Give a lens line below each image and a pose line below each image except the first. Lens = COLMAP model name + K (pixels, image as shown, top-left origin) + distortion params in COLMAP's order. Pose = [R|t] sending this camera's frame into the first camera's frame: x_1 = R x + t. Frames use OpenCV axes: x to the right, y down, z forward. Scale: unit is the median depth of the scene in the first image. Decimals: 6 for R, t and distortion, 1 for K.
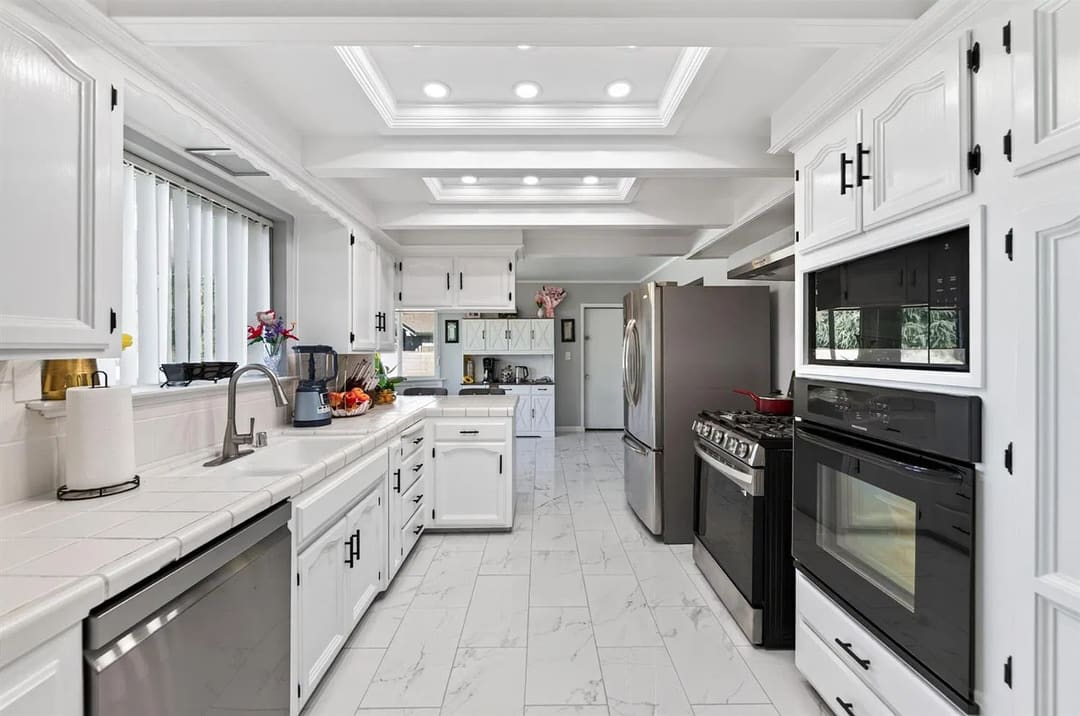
lens RADIAL K [[429.3, 0, 538.2], [0, 429.3, 353.1], [0, 0, 1]] dist [0.000373, -0.000404]
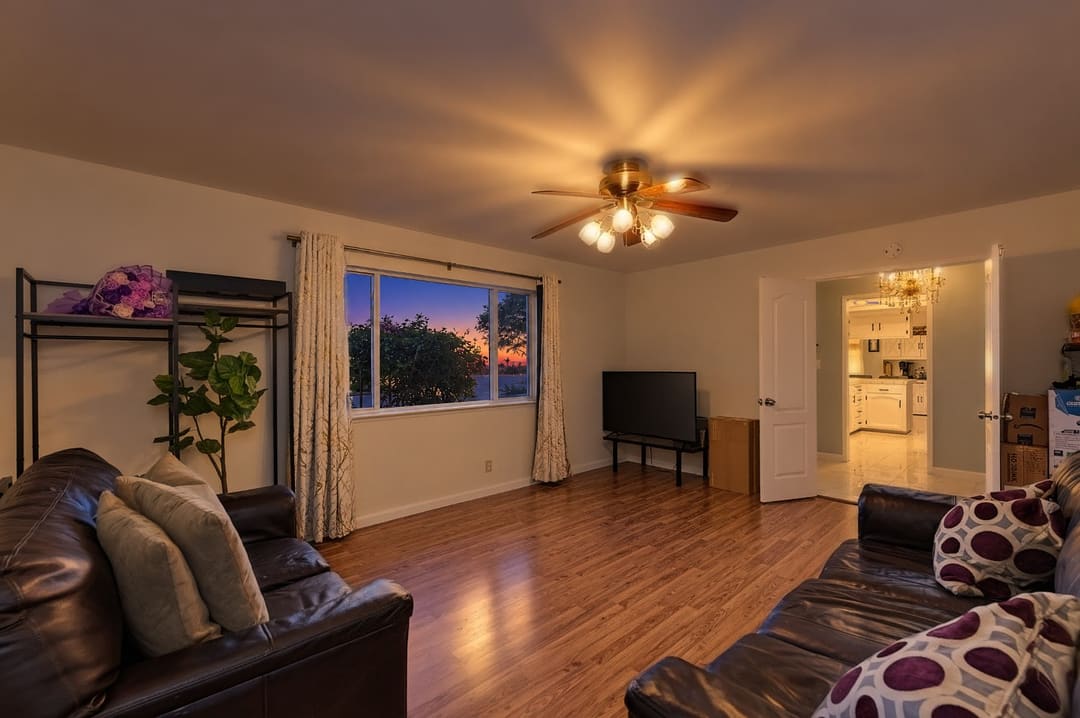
lens RADIAL K [[429.3, 0, 541.7], [0, 429.3, 355.5], [0, 0, 1]] dist [0.000373, -0.000404]
pose [[0.658260, -0.001798, -0.752788, 0.336193], [-0.004233, 0.999972, -0.006090, 0.007443], [0.752779, 0.007196, 0.658234, -1.753328]]
